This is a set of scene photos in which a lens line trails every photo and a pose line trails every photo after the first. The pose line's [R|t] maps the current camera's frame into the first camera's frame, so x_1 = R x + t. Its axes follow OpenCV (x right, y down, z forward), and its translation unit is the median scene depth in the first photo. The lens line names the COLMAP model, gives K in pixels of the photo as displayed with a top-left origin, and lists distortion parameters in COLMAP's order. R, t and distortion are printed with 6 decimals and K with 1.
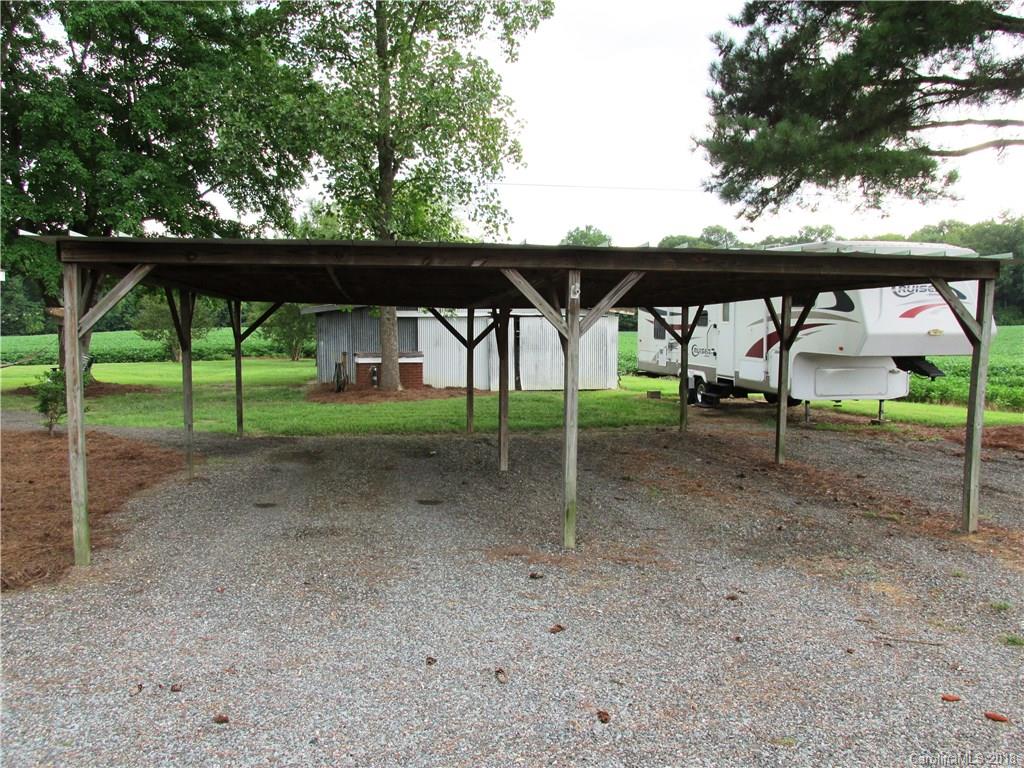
lens RADIAL K [[855.4, 0, 512.2], [0, 855.4, 383.1], [0, 0, 1]] dist [-0.037138, 0.012712]
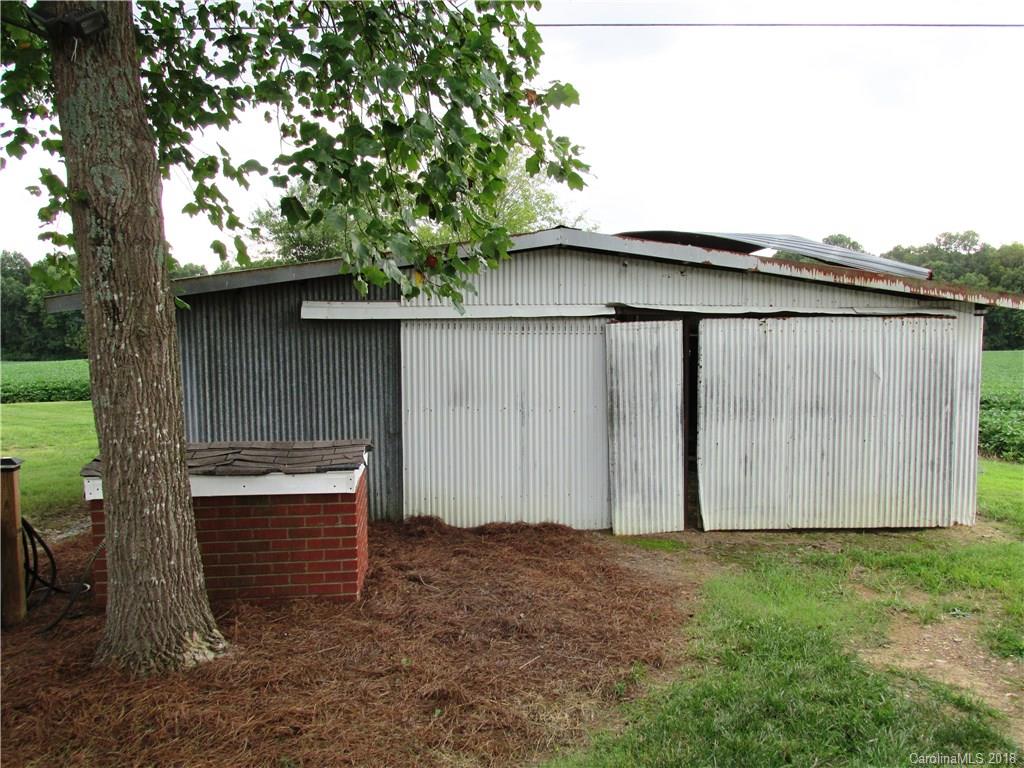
lens RADIAL K [[855.4, 0, 512.6], [0, 855.4, 386.2], [0, 0, 1]] dist [-0.037138, 0.012712]
pose [[0.992955, 0.000706, -0.118491, -0.025032], [-0.002946, 0.999820, -0.018729, -0.042871], [0.118457, 0.018946, 0.992778, 0.640158]]
